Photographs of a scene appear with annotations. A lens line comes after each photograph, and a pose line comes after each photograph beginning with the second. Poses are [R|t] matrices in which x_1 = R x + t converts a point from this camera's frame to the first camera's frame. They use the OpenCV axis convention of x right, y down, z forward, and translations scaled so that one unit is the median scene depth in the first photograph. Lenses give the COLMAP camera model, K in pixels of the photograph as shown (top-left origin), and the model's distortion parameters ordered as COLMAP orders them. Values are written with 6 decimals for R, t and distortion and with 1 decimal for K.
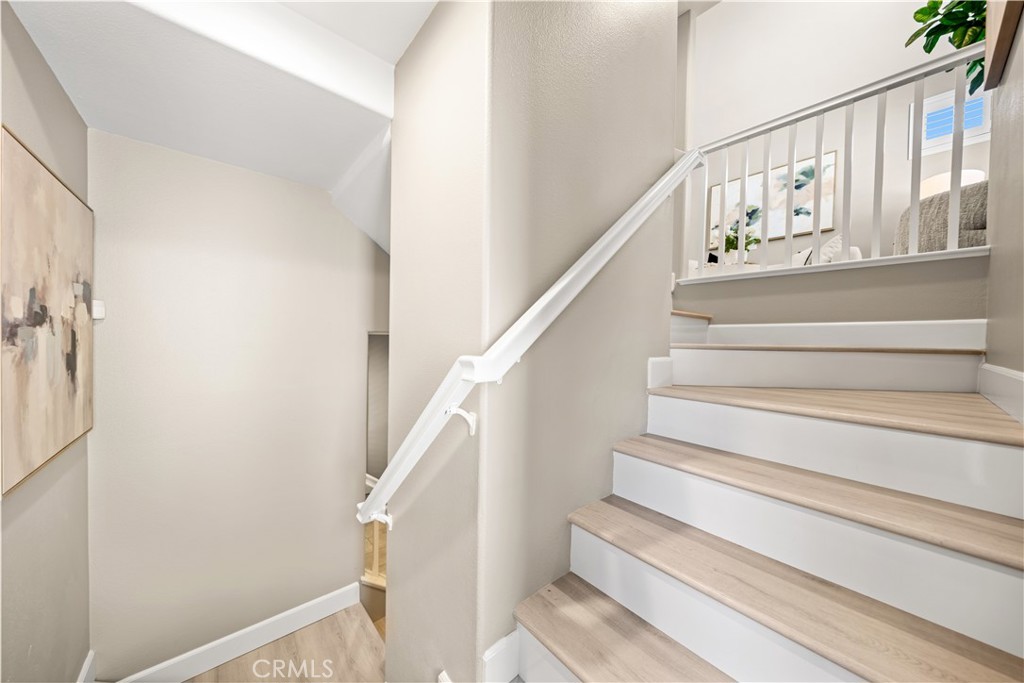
lens RADIAL K [[350.7, 0, 513.8], [0, 350.7, 344.7], [0, 0, 1]] dist [-0.005452, -0.000332]
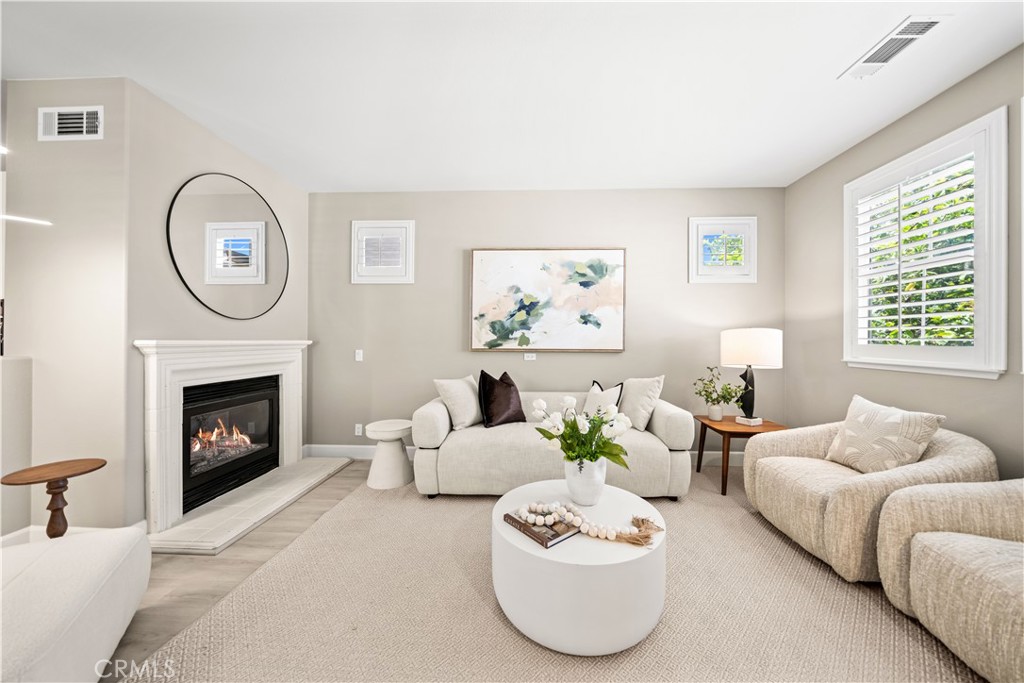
lens RADIAL K [[350.7, 0, 522.2], [0, 350.7, 339.7], [0, 0, 1]] dist [-0.005452, -0.000332]
pose [[0.679162, -0.013610, 0.733863, 0.199489], [0.021712, 0.999763, -0.001552, -0.340614], [-0.733668, 0.016987, 0.679296, 0.611242]]
